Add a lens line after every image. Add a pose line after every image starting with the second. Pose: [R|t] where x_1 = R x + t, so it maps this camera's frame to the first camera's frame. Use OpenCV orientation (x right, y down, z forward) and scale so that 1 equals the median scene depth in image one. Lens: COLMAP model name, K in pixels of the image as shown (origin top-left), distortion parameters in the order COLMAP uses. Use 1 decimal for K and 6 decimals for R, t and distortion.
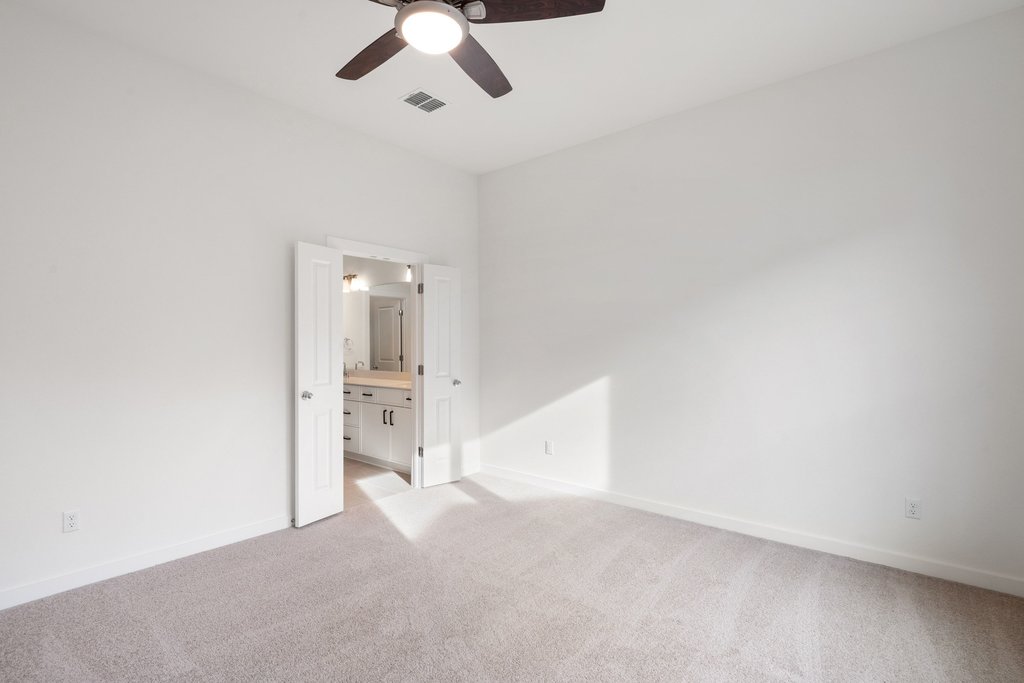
lens RADIAL K [[495.3, 0, 511.8], [0, 495.3, 344.8], [0, 0, 1]] dist [0.005065, 0.000903]
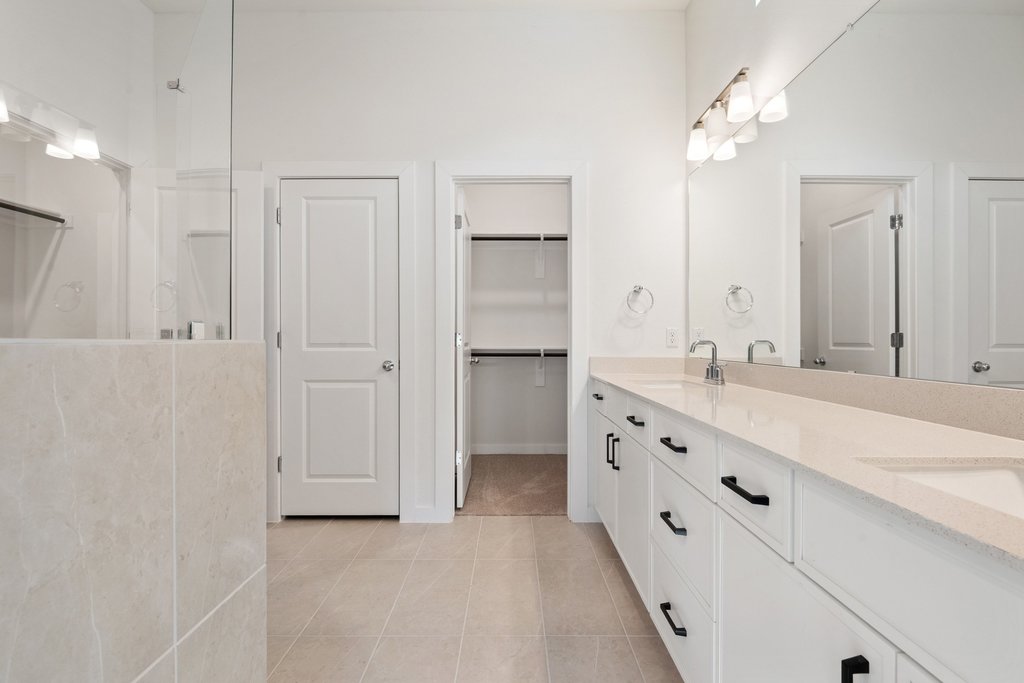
lens RADIAL K [[495.3, 0, 513.1], [0, 495.3, 346.0], [0, 0, 1]] dist [0.005065, 0.000903]
pose [[0.669697, -0.000515, -0.742635, -0.145551], [0.002873, 0.999994, 0.001897, 0.031508], [0.742629, -0.003404, 0.669694, 0.557891]]
